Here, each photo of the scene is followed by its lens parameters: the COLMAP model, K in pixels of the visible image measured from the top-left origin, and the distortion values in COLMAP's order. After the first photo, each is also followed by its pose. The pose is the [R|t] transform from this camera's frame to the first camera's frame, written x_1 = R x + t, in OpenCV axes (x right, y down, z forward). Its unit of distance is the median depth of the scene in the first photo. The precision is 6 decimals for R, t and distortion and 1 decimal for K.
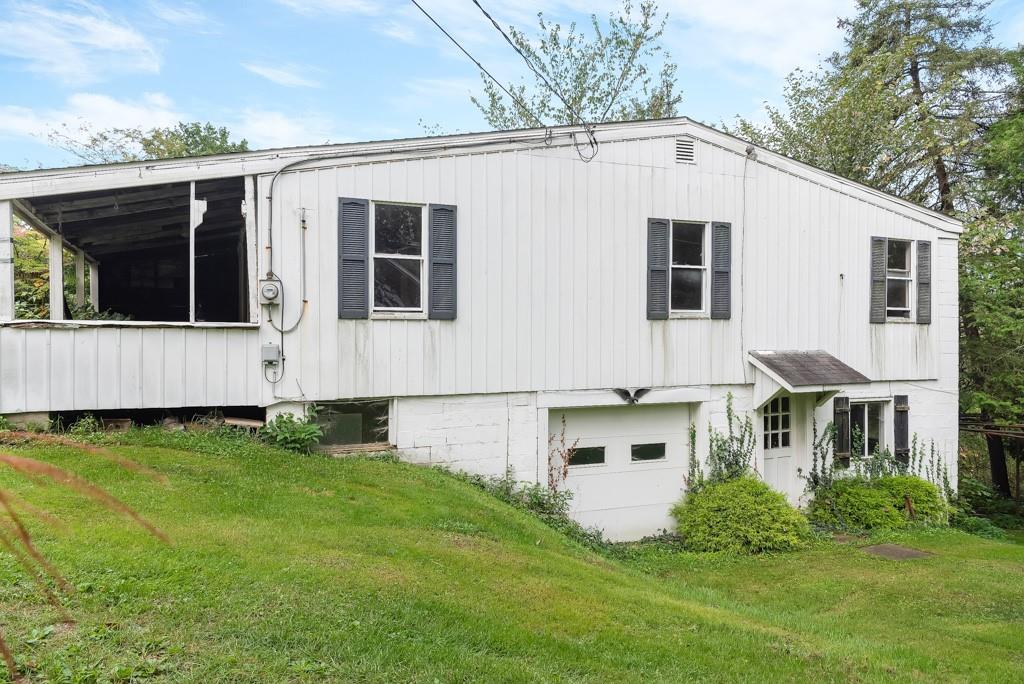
lens RADIAL K [[687.5, 0, 512.0], [0, 687.5, 342.0], [0, 0, 1]] dist [0.000956, -0.003204]
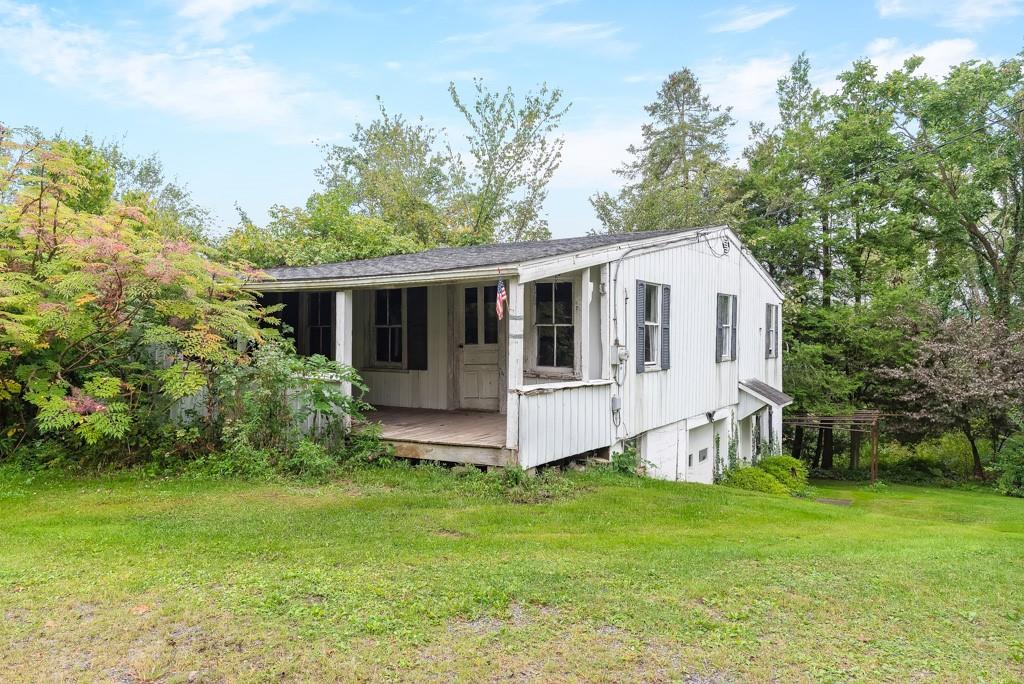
lens RADIAL K [[687.5, 0, 512.0], [0, 687.5, 342.0], [0, 0, 1]] dist [0.000956, -0.003204]
pose [[0.825909, 0.001680, 0.563801, -1.104294], [-0.003206, 0.999993, 0.001716, -0.089083], [-0.563794, -0.003224, 0.825909, 0.060205]]
